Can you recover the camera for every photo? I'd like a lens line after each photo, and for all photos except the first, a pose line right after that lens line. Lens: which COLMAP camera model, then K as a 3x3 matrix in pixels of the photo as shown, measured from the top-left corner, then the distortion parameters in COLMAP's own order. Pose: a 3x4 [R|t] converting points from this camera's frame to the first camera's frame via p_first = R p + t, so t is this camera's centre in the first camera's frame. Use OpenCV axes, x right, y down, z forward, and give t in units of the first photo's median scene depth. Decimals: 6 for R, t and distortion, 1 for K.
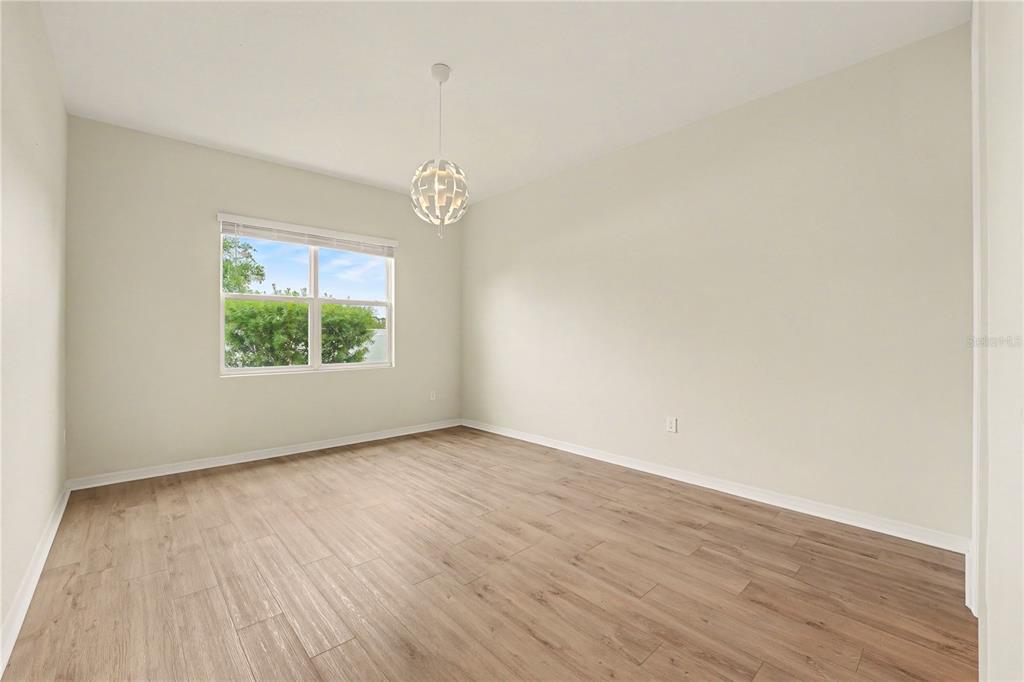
lens RADIAL K [[425.9, 0, 510.2], [0, 425.9, 340.0], [0, 0, 1]] dist [-0.021013, 0.000066]
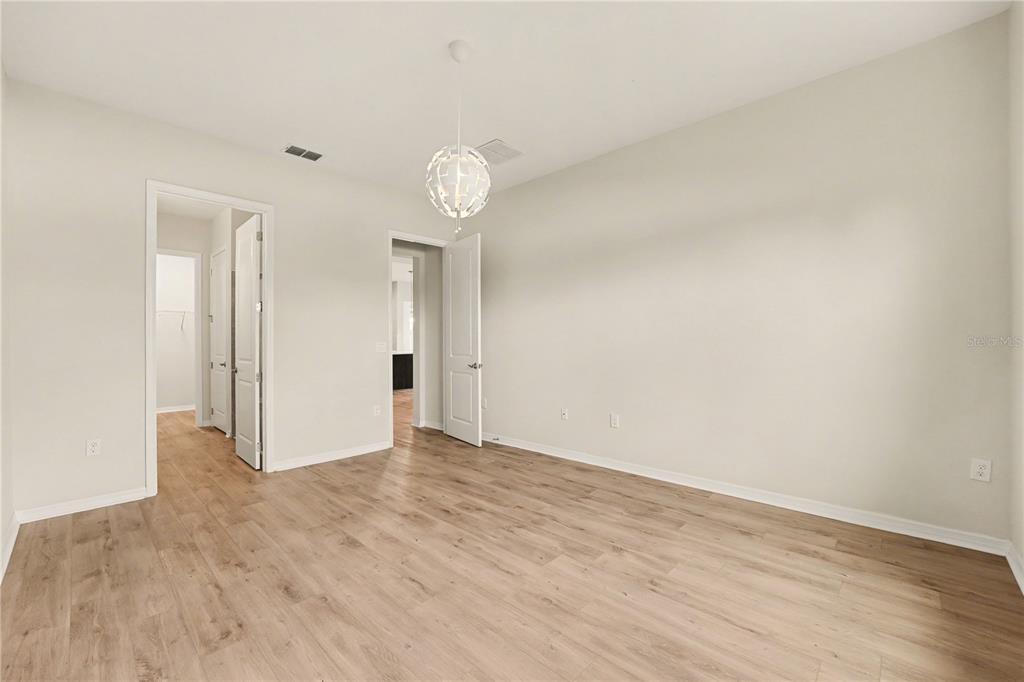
lens RADIAL K [[425.9, 0, 512.7], [0, 425.9, 339.2], [0, 0, 1]] dist [-0.021013, 0.000066]
pose [[-0.997708, 0.011631, -0.066667, -0.227216], [0.011049, 0.999898, 0.009094, -0.019641], [0.066766, 0.008336, -0.997734, 1.946791]]
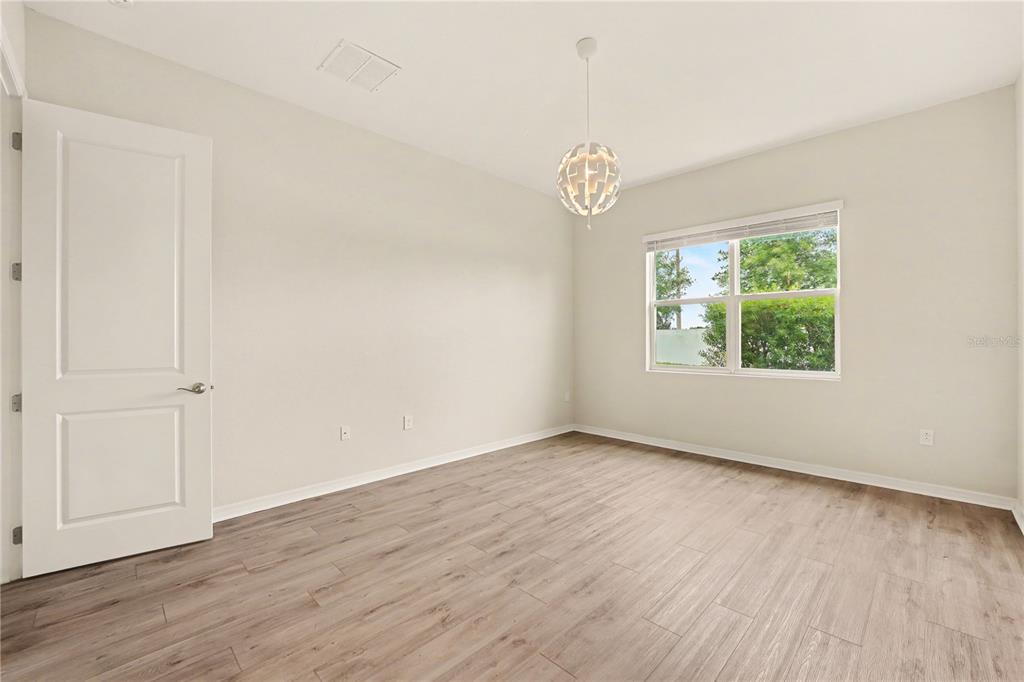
lens RADIAL K [[425.9, 0, 510.2], [0, 425.9, 337.2], [0, 0, 1]] dist [-0.021013, 0.000066]
pose [[0.042994, -0.000599, -0.999075, 0.750451], [-0.006039, 0.999981, -0.000860, -0.007623], [0.999057, 0.006071, 0.042990, 0.807289]]
